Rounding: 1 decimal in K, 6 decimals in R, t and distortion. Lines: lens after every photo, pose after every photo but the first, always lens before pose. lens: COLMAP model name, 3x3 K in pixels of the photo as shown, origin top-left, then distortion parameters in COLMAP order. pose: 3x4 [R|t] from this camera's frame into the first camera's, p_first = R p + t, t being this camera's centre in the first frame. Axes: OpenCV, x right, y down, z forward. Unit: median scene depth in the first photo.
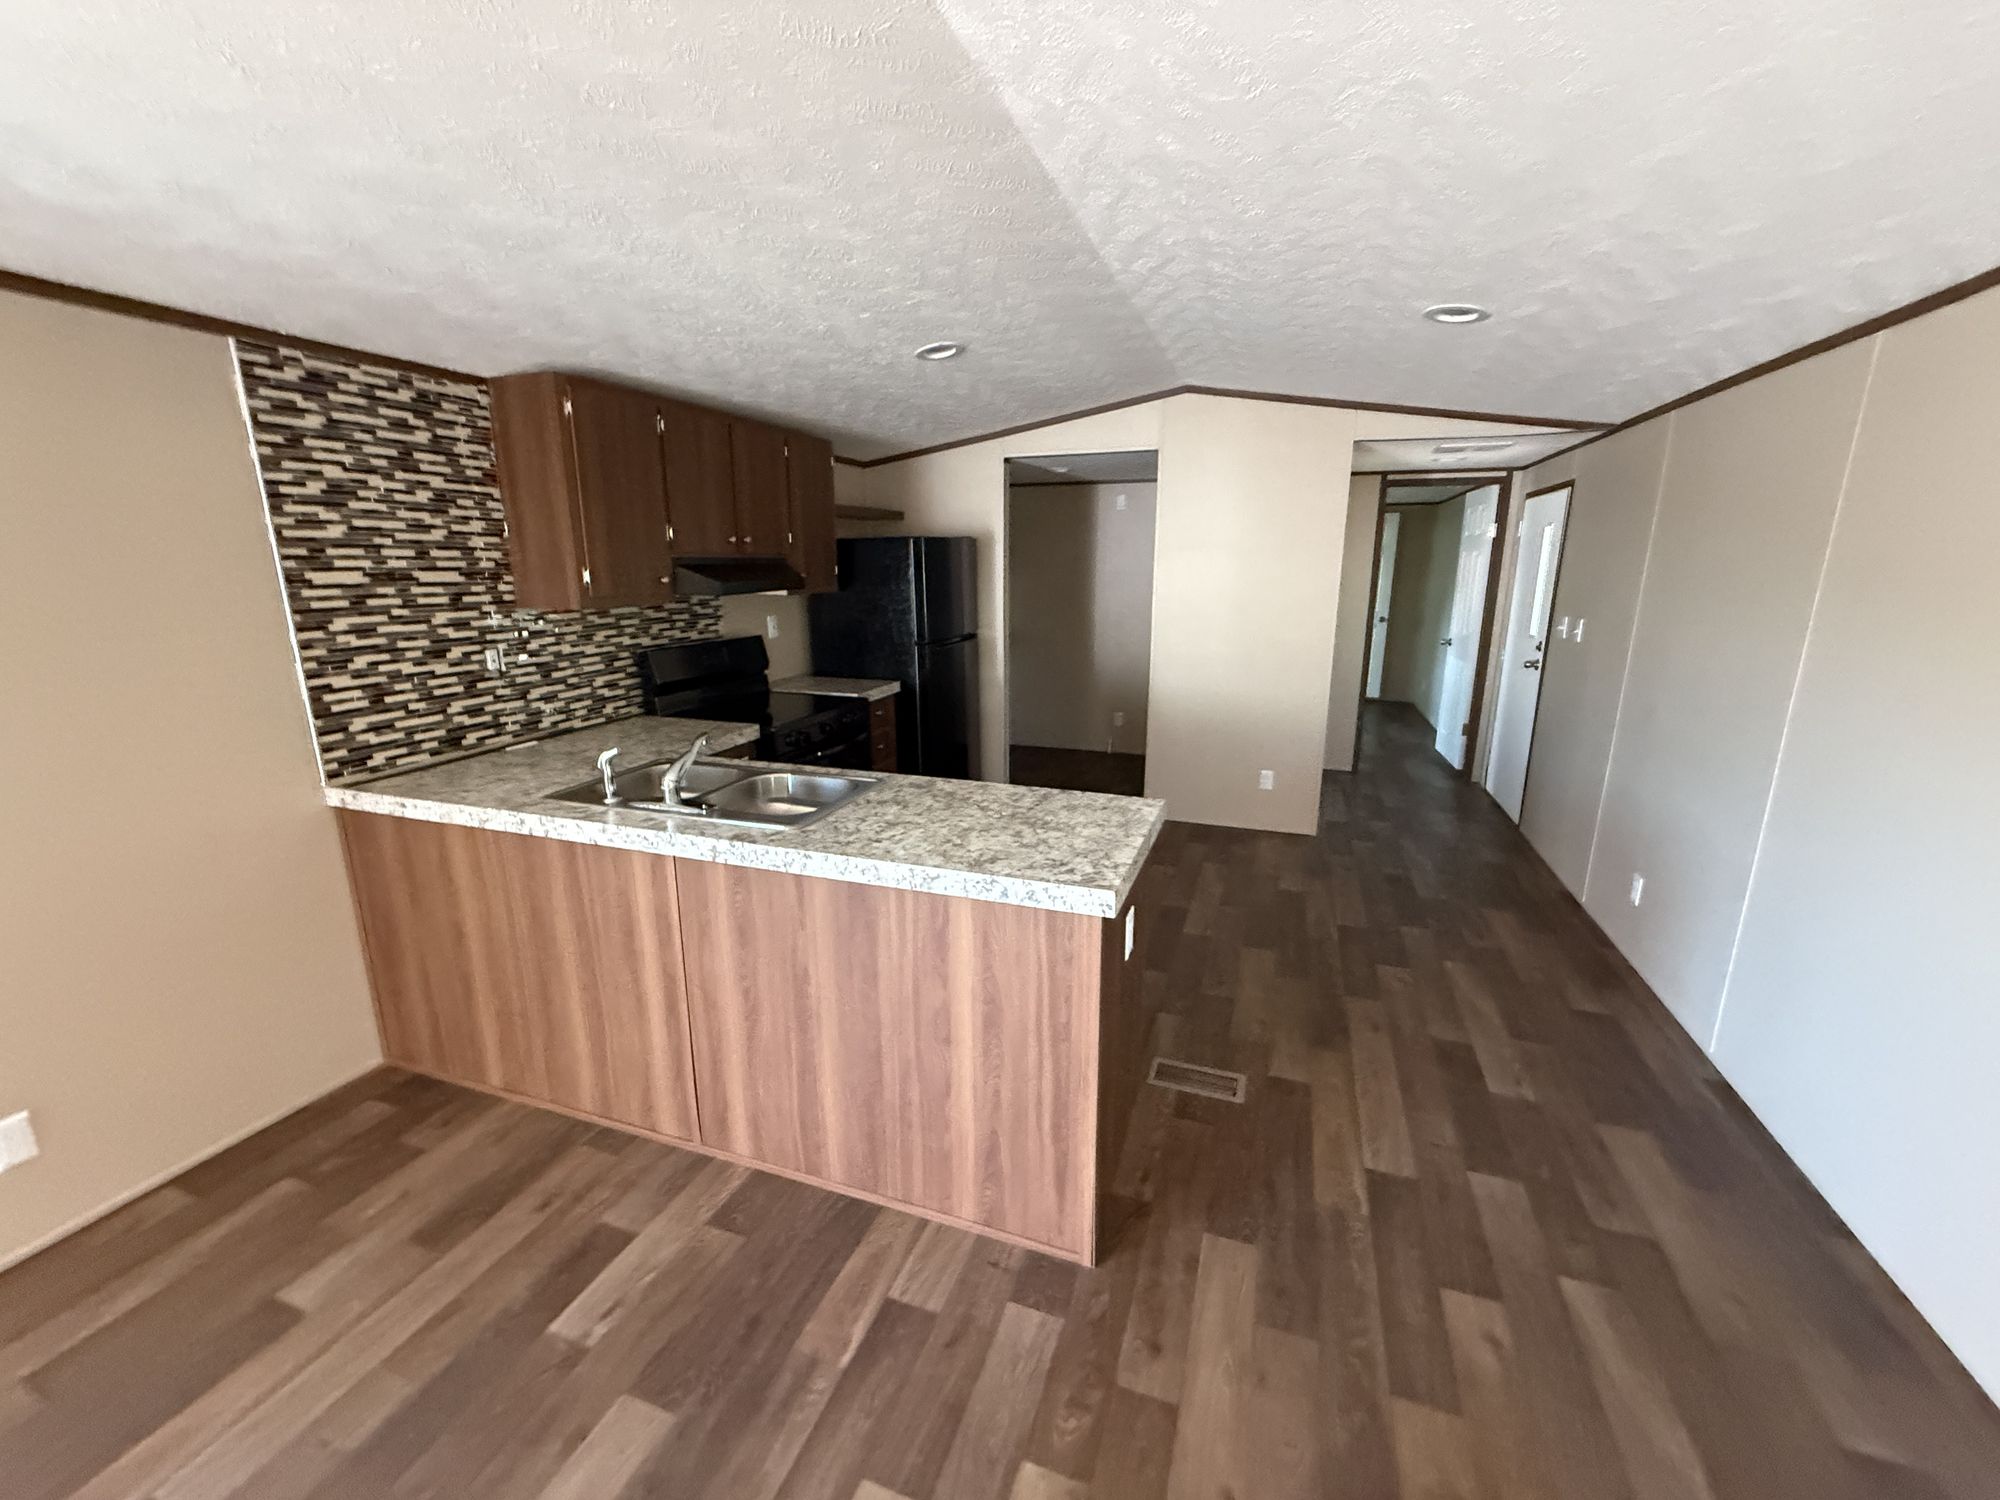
lens RADIAL K [[791.9, 0, 1000.0], [0, 791.9, 750.0], [0, 0, 1]] dist [0.001047, -0.000013]
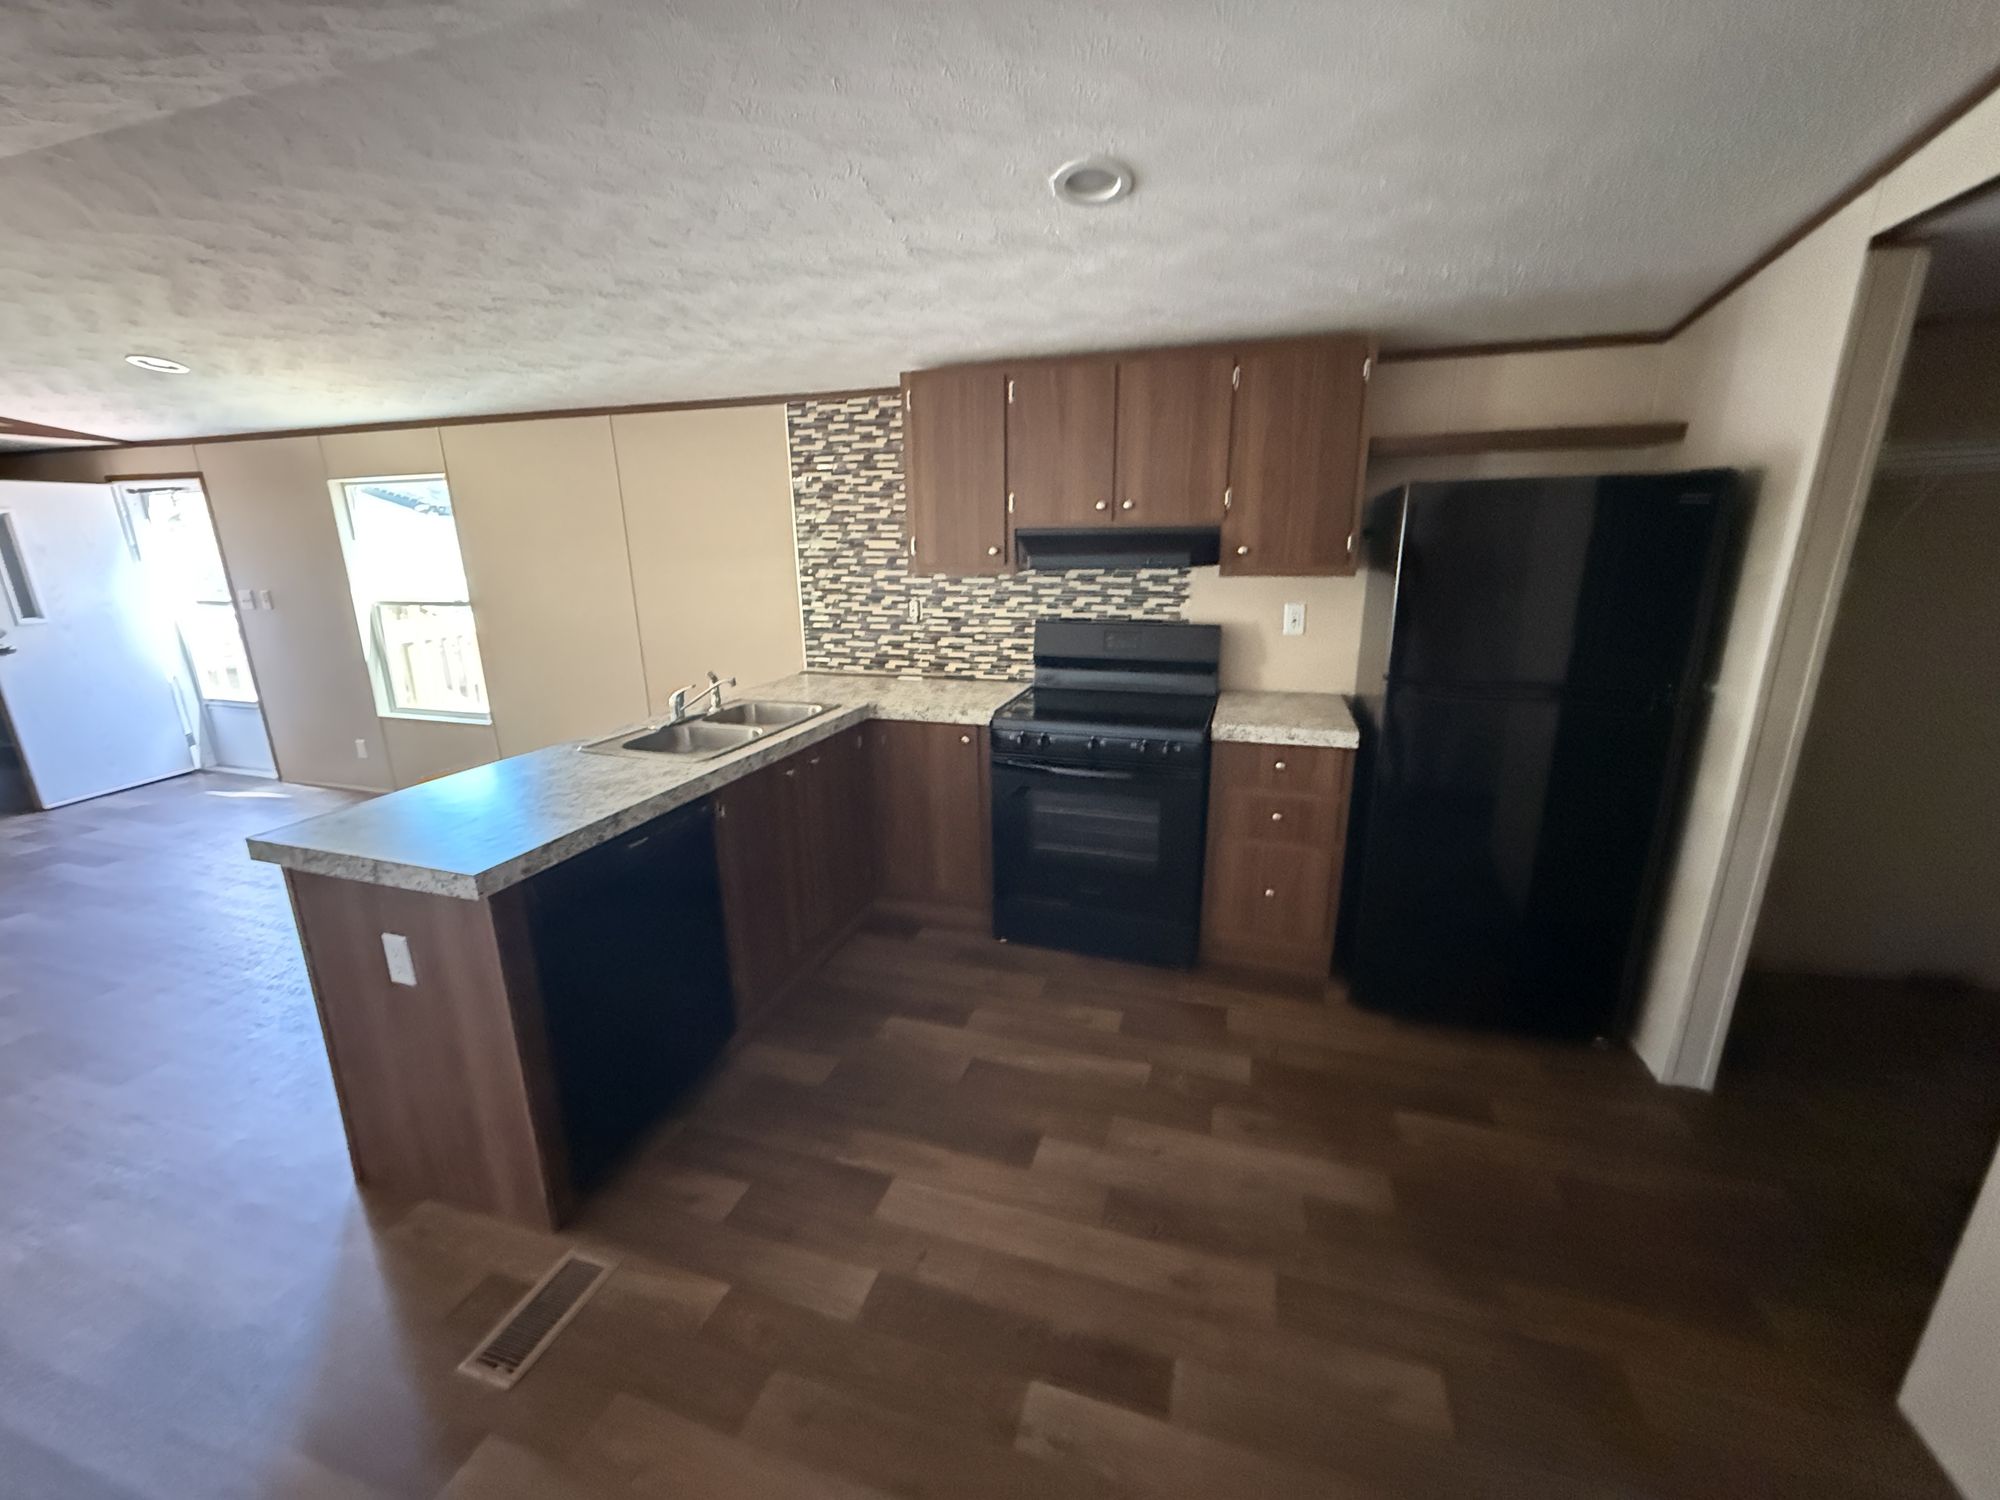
lens RADIAL K [[791.9, 0, 1000.0], [0, 791.9, 750.0], [0, 0, 1]] dist [0.001047, -0.000013]
pose [[0.047246, 0.265839, -0.962859, 0.746063], [-0.222461, 0.942526, 0.249310, -0.276219], [0.973796, 0.202419, 0.103670, 1.151322]]
